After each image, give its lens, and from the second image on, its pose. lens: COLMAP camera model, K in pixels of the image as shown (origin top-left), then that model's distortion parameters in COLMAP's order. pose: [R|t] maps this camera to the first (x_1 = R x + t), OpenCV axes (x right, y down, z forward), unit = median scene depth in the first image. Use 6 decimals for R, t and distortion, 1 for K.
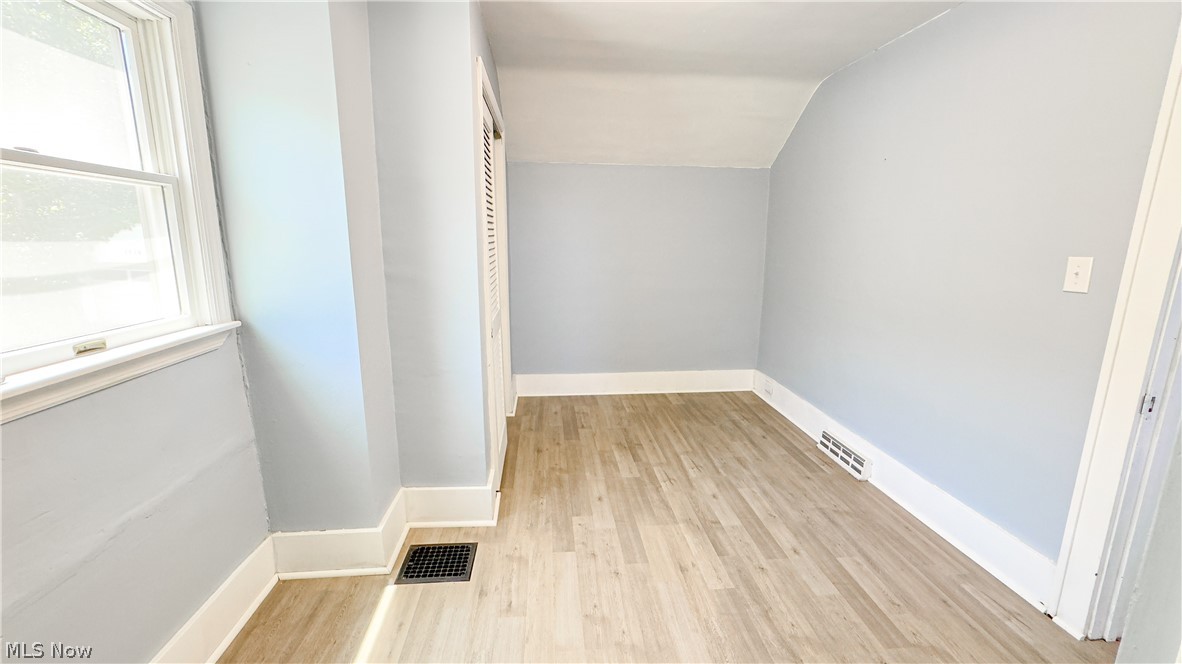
lens RADIAL K [[490.8, 0, 587.8], [0, 490.8, 333.8], [0, 0, 1]] dist [-0.020751, 0.000167]
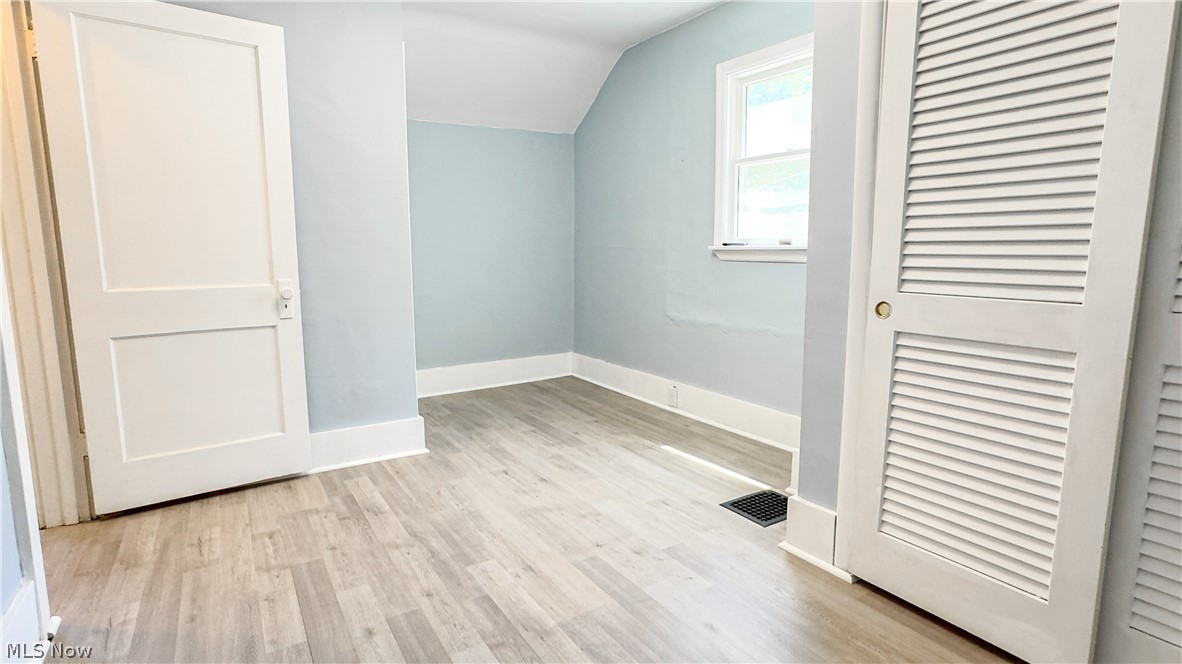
lens RADIAL K [[583.9, 0, 588.8], [0, 583.9, 333.9], [0, 0, 1]] dist [-0.051705, 0.004570]
pose [[-0.890845, 0.065263, -0.449595, 0.528461], [-0.091262, 0.943748, 0.317823, -0.196796], [0.445046, 0.324162, -0.834777, 1.776458]]
